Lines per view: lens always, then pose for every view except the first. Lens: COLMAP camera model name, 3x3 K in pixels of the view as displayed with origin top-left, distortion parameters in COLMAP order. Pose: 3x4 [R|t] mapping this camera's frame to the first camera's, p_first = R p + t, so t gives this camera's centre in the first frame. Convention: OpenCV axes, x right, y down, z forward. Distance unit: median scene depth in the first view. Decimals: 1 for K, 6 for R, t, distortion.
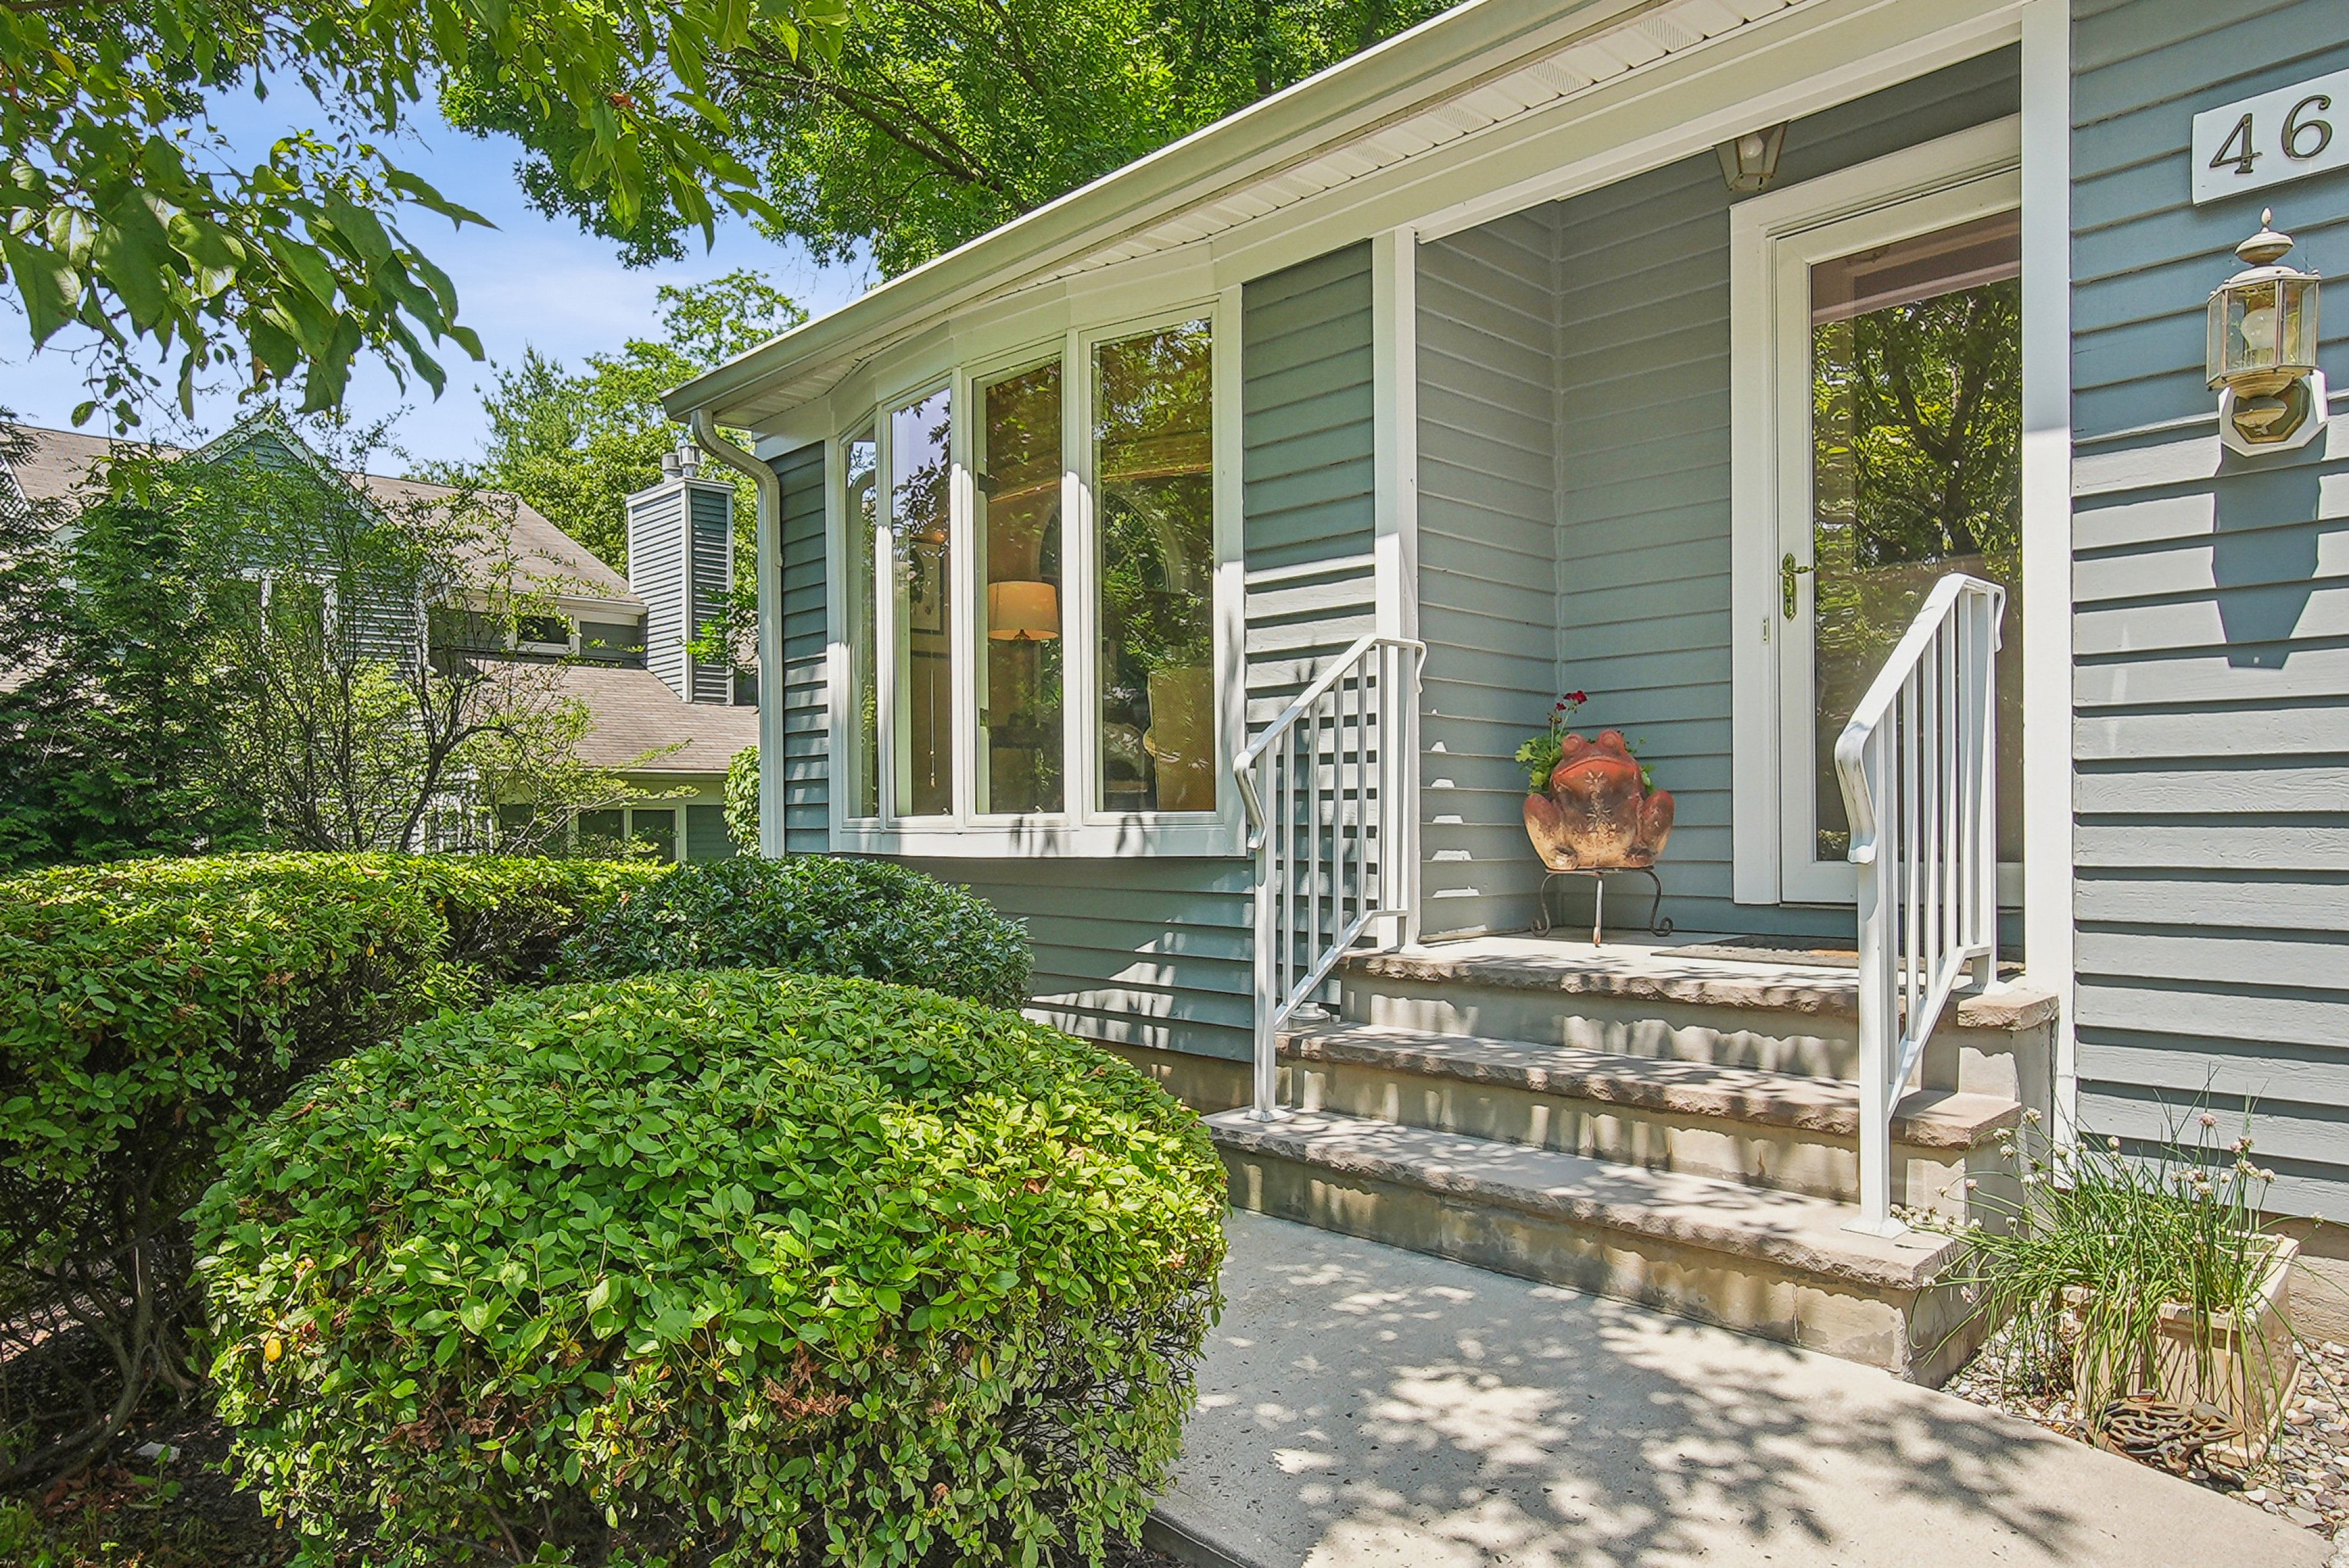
lens RADIAL K [[1605.5, 0, 1180.7], [0, 1605.5, 832.1], [0, 0, 1]] dist [-0.002868, -0.000735]
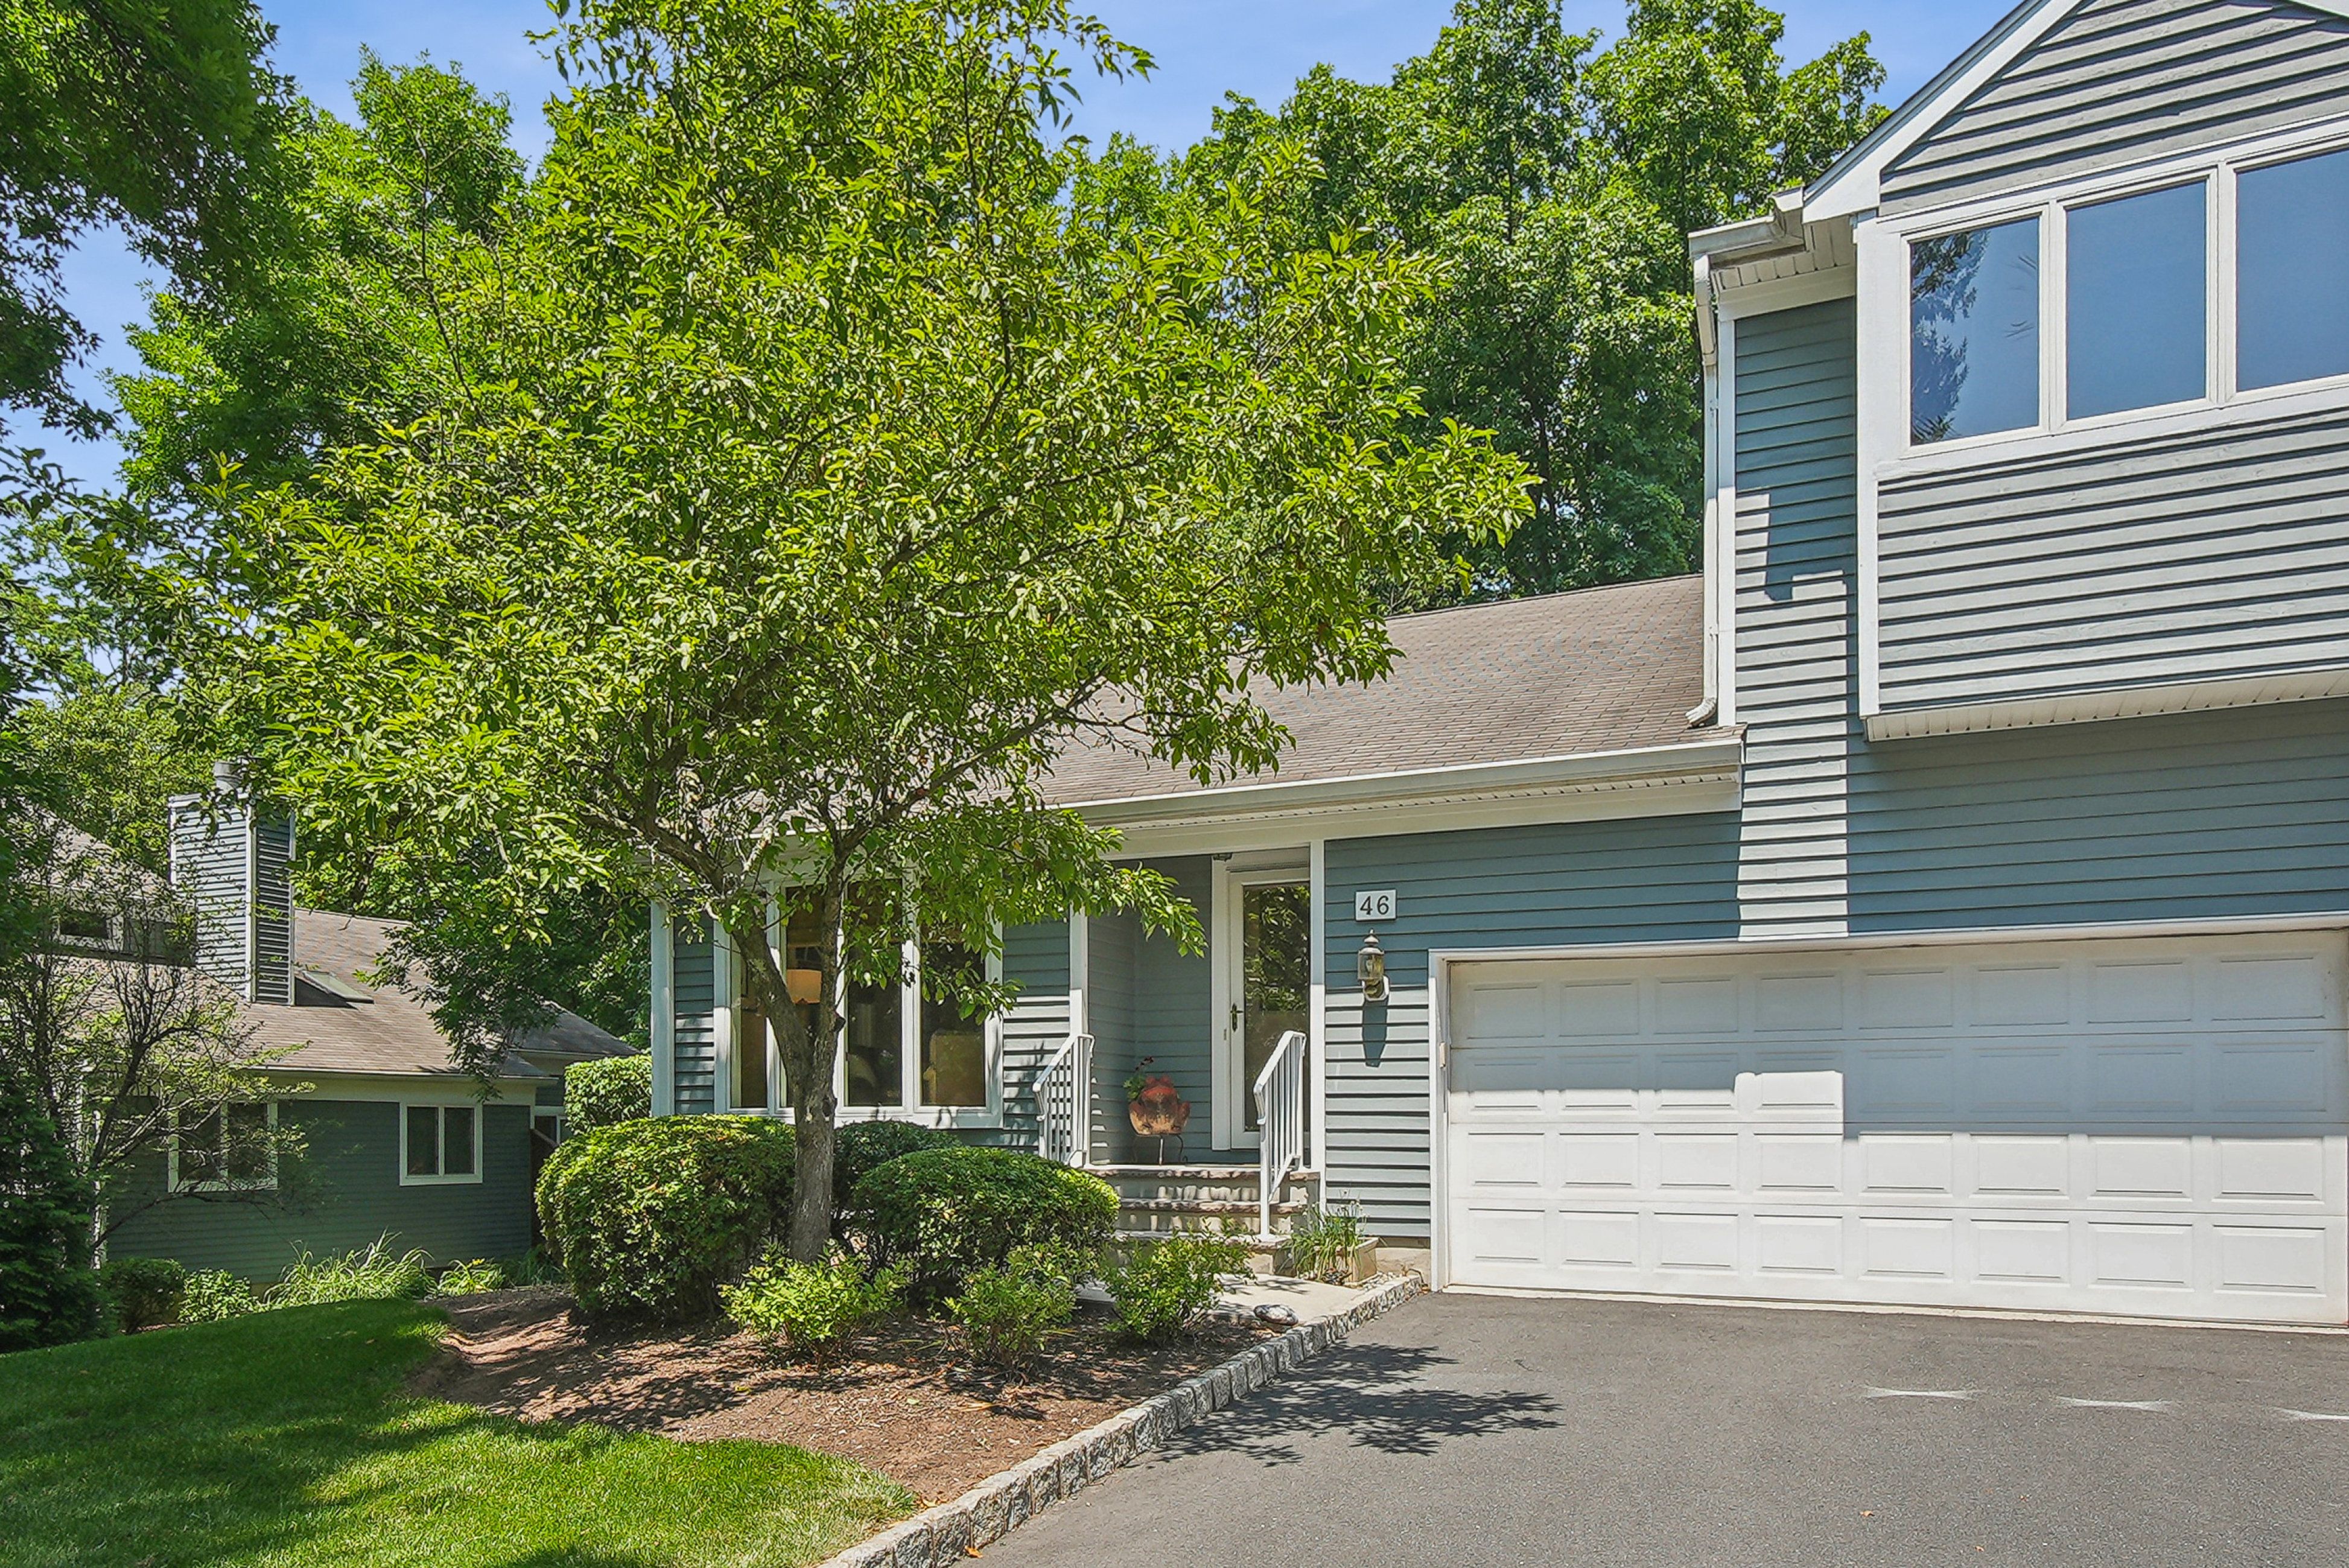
lens RADIAL K [[1735.4, 0, 1174.5], [0, 1735.4, 784.0], [0, 0, 1]] dist [-0.001891, 0.000008]
pose [[0.939590, 0.080589, 0.332679, -0.684394], [-0.010680, 0.978319, -0.206828, 0.051845], [-0.342134, 0.190780, 0.920080, -1.634312]]
